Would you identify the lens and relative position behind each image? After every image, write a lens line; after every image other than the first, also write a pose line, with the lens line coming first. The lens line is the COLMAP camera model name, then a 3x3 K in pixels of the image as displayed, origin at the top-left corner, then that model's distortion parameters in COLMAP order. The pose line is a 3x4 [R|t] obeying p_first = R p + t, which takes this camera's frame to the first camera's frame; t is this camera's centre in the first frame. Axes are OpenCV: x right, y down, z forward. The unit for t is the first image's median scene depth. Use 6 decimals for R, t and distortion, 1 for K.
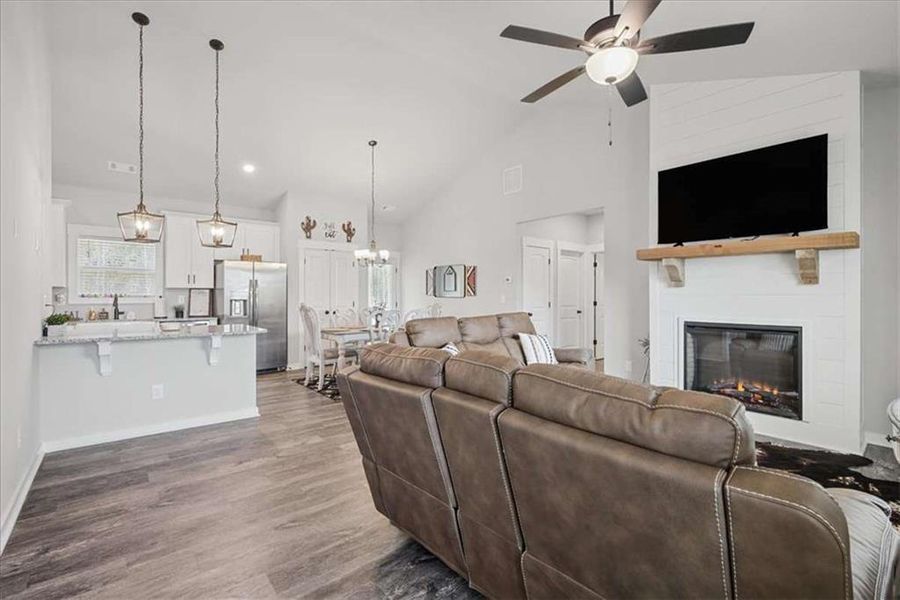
lens RADIAL K [[402.8, 0, 450.2], [0, 402.8, 295.2], [0, 0, 1]] dist [0.000072, 0.000551]
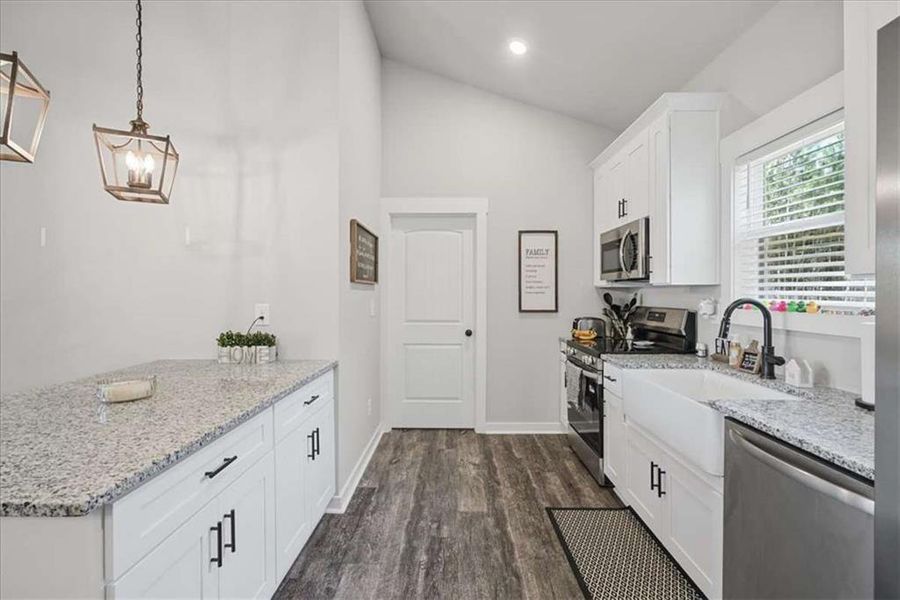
lens RADIAL K [[402.8, 0, 450.2], [0, 402.8, 295.2], [0, 0, 1]] dist [0.000072, 0.000551]
pose [[-0.643206, 0.005780, -0.765672, -0.413550], [0.002107, 0.999981, 0.005778, -0.010639], [0.765691, 0.002103, -0.643206, 1.036695]]
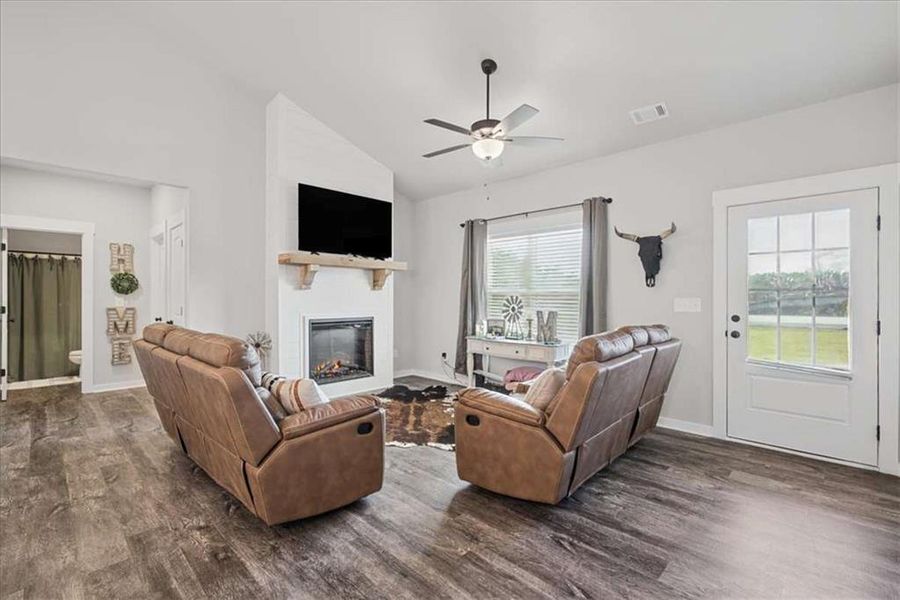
lens RADIAL K [[402.1, 0, 453.5], [0, 402.1, 297.8], [0, 0, 1]] dist [0.000096, 0.000395]
pose [[-0.114066, -0.001753, 0.993472, -0.445200], [-0.002395, 0.999996, 0.001489, -0.000180], [-0.993470, -0.002209, -0.114070, 0.520126]]
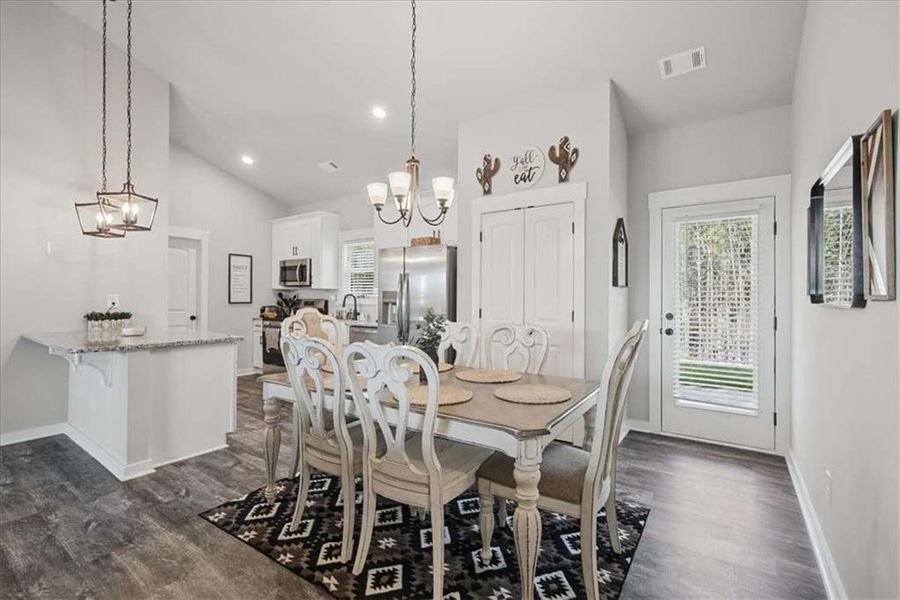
lens RADIAL K [[402.8, 0, 450.2], [0, 402.8, 295.2], [0, 0, 1]] dist [0.000072, 0.000551]
pose [[0.262159, -0.003937, -0.965017, 0.214013], [-0.003703, 0.999980, -0.005086, 0.002712], [0.965018, 0.004907, 0.262139, 0.987305]]
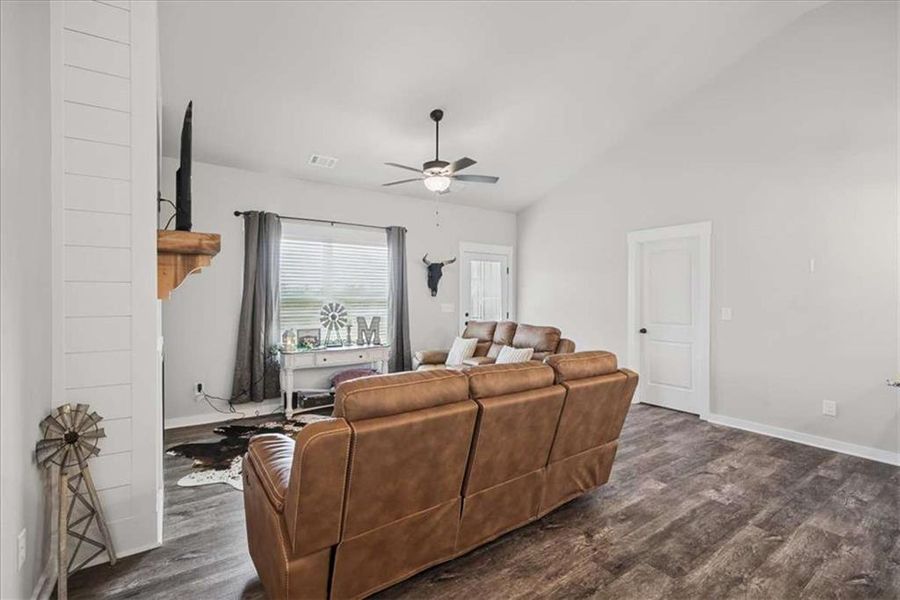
lens RADIAL K [[398.0, 0, 456.6], [0, 398.0, 297.0], [0, 0, 1]] dist [-0.000642, 0.000396]
pose [[-0.996891, -0.002760, 0.078743, 0.066945], [-0.002523, 0.999992, 0.003114, -0.020667], [-0.078751, 0.002906, -0.996890, 1.126746]]
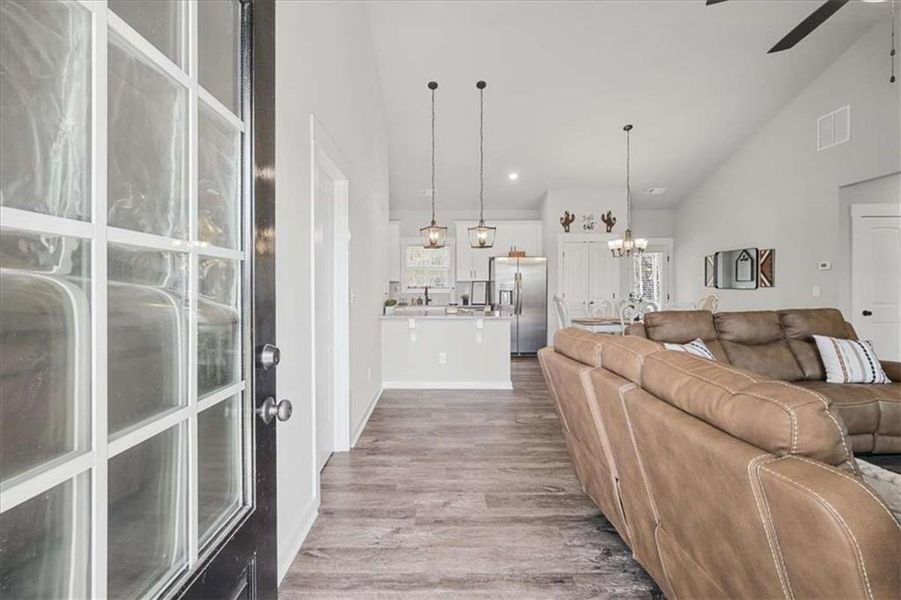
lens RADIAL K [[413.4, 0, 437.7], [0, 413.4, 289.4], [0, 0, 1]] dist [-0.001539, 0.000245]
pose [[0.766606, 0.002004, -0.642115, 0.098135], [0.001872, 0.999984, 0.005355, 0.001221], [0.642115, -0.005308, 0.766590, -0.047813]]
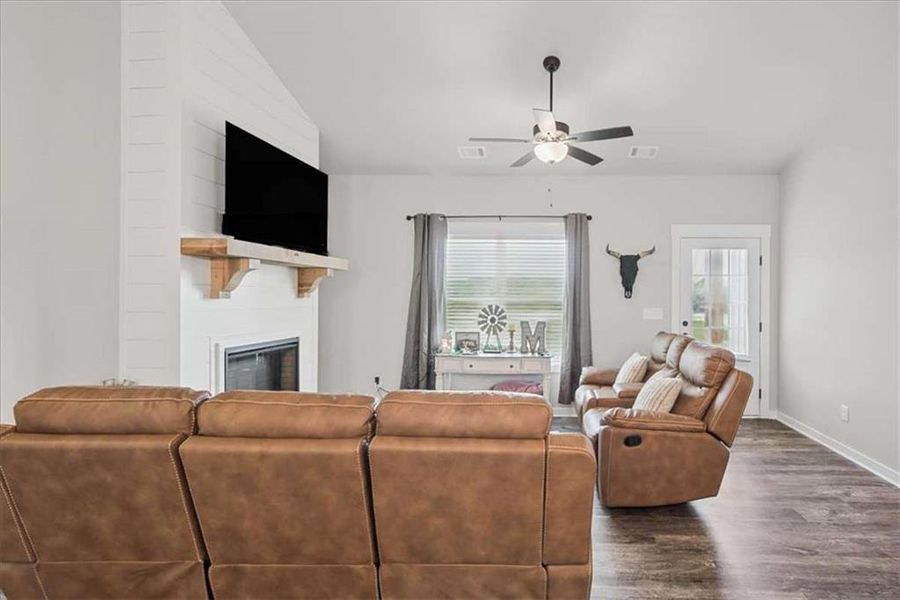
lens RADIAL K [[434.6, 0, 548.0], [0, 434.6, 297.3], [0, 0, 1]] dist [-0.000436, 0.000199]
pose [[-0.756840, -0.005300, 0.653579, -0.242216], [-0.006629, 0.999978, 0.000432, -0.020449], [-0.653567, -0.004005, -0.756858, 0.869563]]
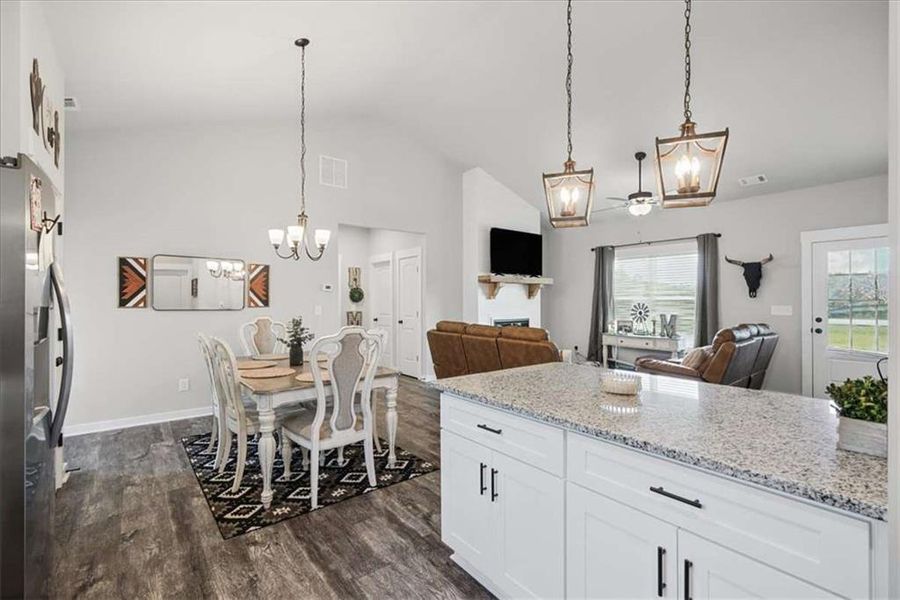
lens RADIAL K [[406.8, 0, 453.6], [0, 406.8, 298.8], [0, 0, 1]] dist [-0.000600, 0.000368]
pose [[0.018702, 0.003029, 0.999821, -0.808754], [-0.000281, 0.999995, -0.003025, -0.013063], [-0.999825, -0.000225, 0.018703, 0.821183]]
